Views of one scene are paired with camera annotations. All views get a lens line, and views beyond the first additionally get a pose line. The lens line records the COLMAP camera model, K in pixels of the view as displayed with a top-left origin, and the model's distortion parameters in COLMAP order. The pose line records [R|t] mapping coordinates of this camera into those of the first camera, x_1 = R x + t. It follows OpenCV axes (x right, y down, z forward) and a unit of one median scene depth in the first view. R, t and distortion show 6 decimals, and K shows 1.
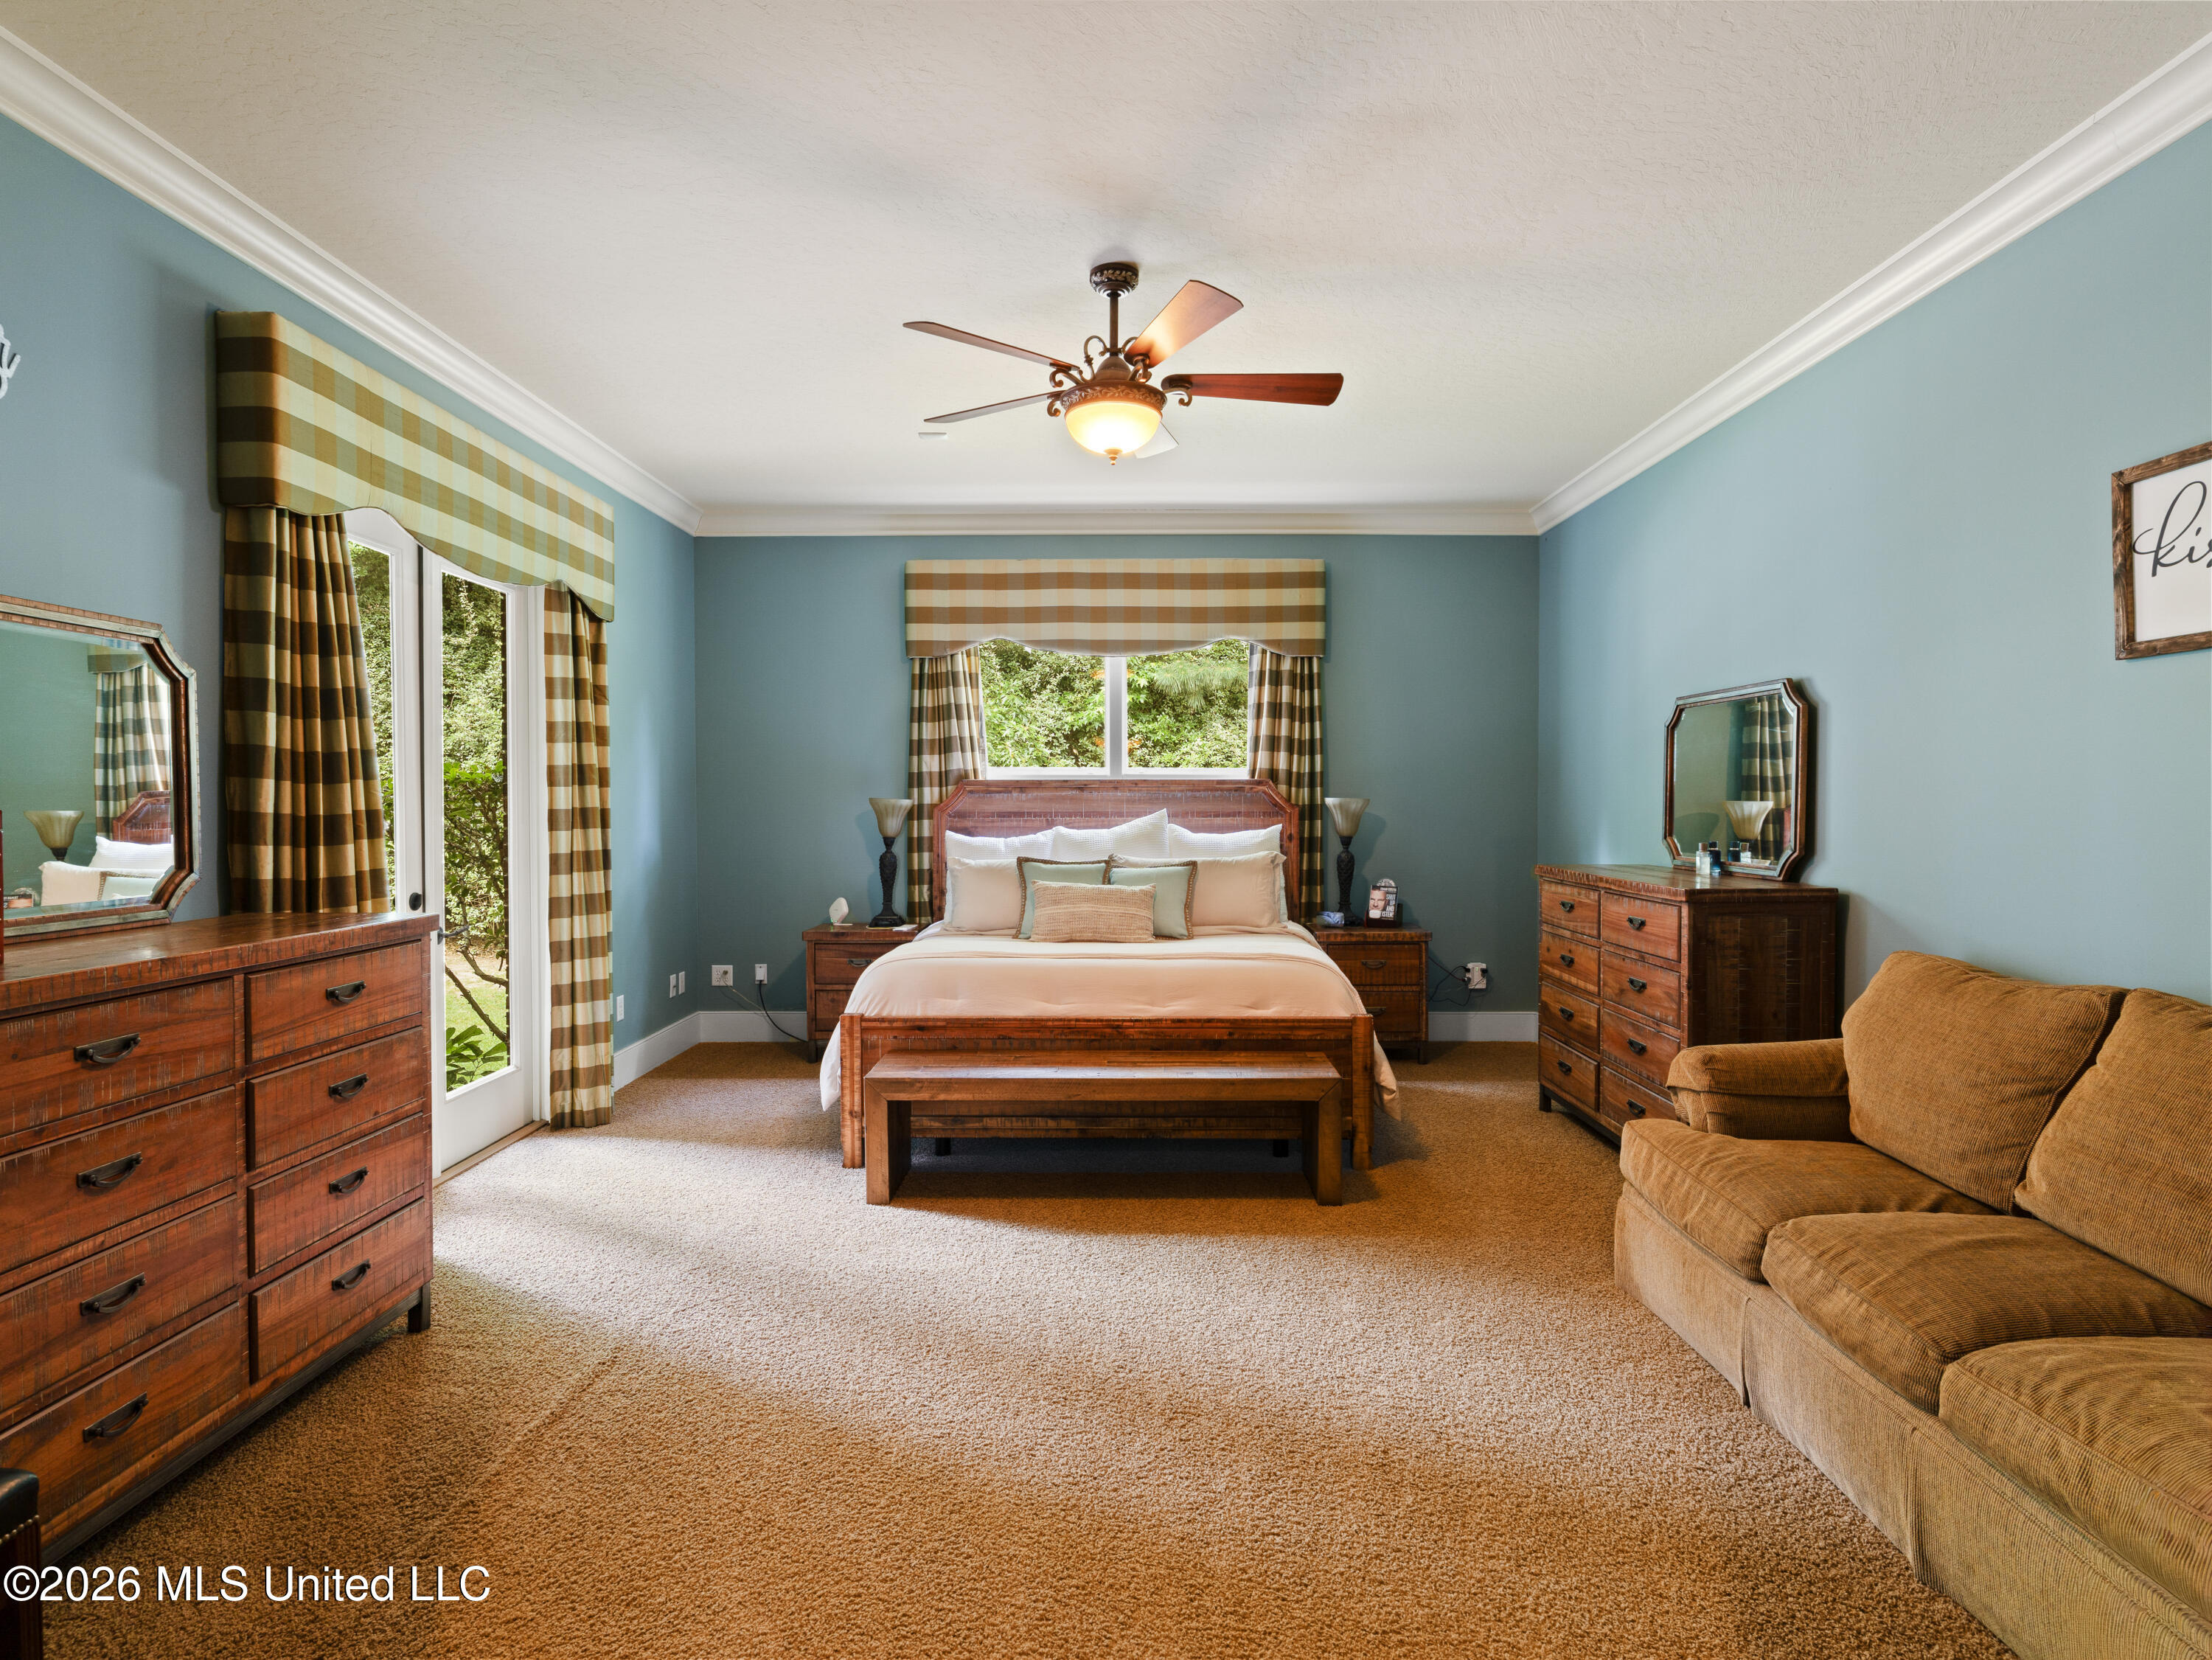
lens RADIAL K [[1196.3, 0, 1110.6], [0, 1196.3, 803.8], [0, 0, 1]] dist [-0.000821, -0.000115]
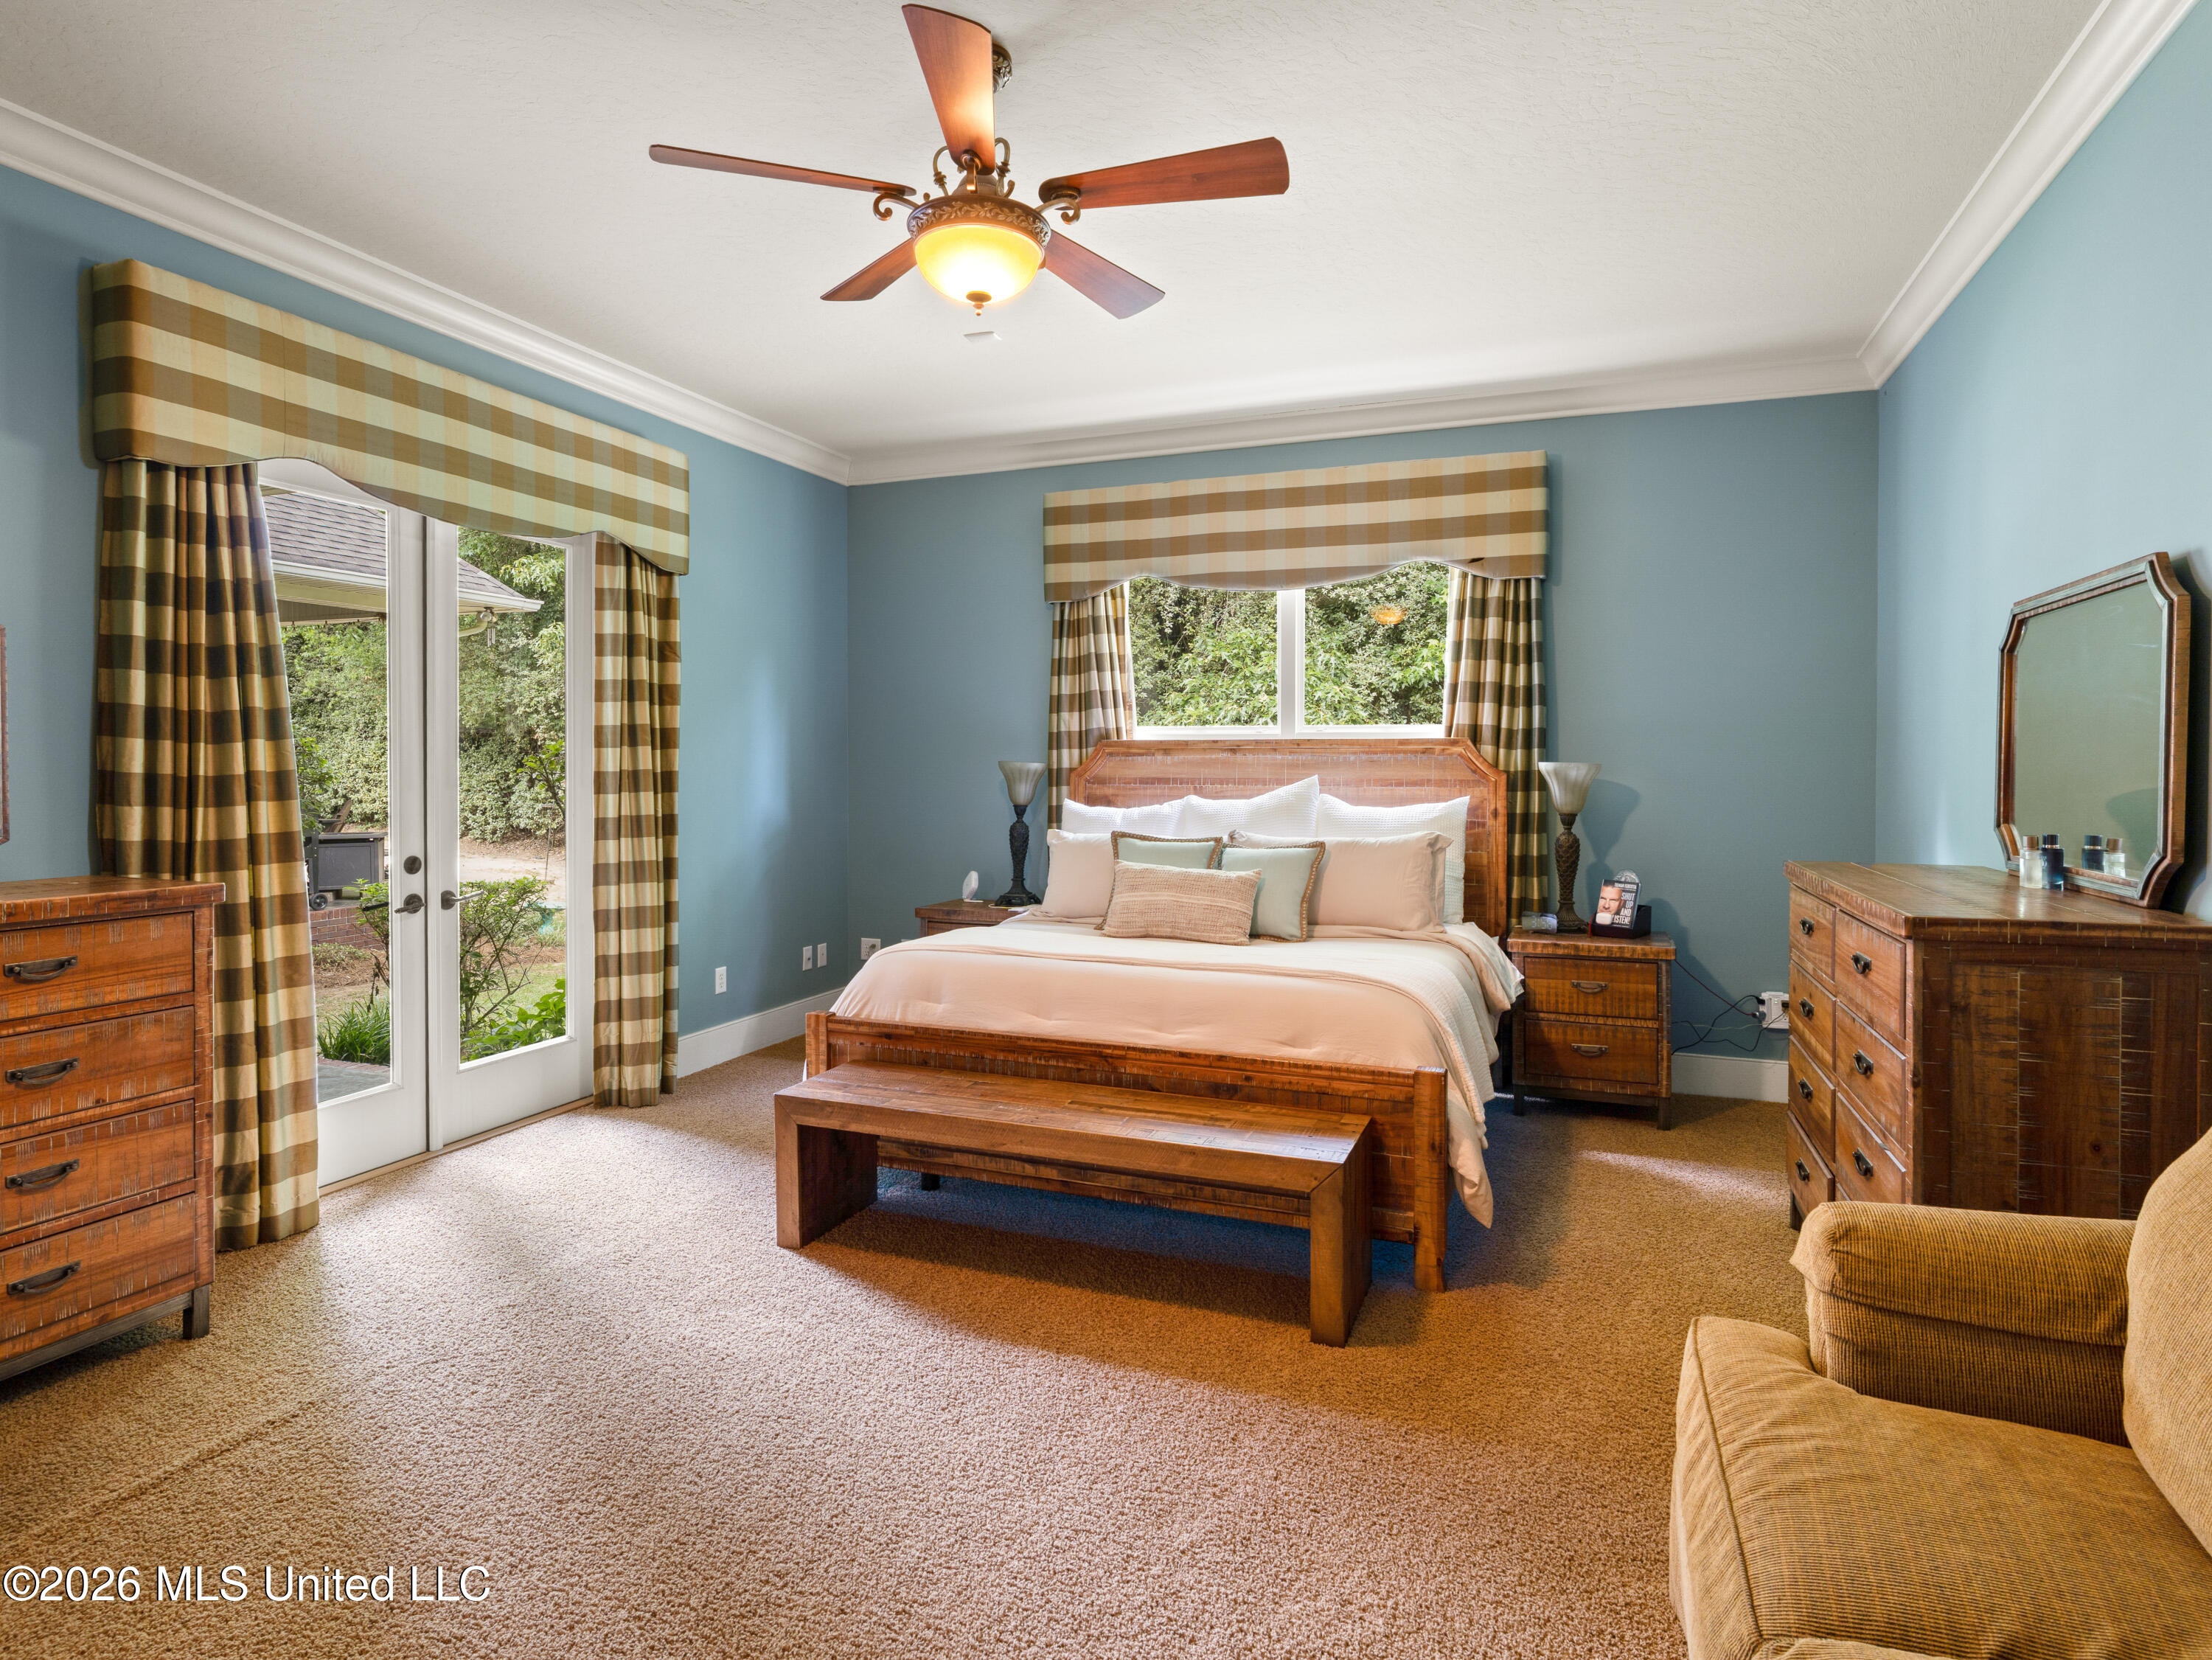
lens RADIAL K [[1212.0, 0, 1105.0], [0, 1212.0, 759.2], [0, 0, 1]] dist [-0.000135, 0.001352]
pose [[0.934314, 0.001556, -0.356447, 0.254724], [-0.004445, 0.999964, -0.007285, 0.000096], [0.356422, 0.008391, 0.934287, 0.235486]]
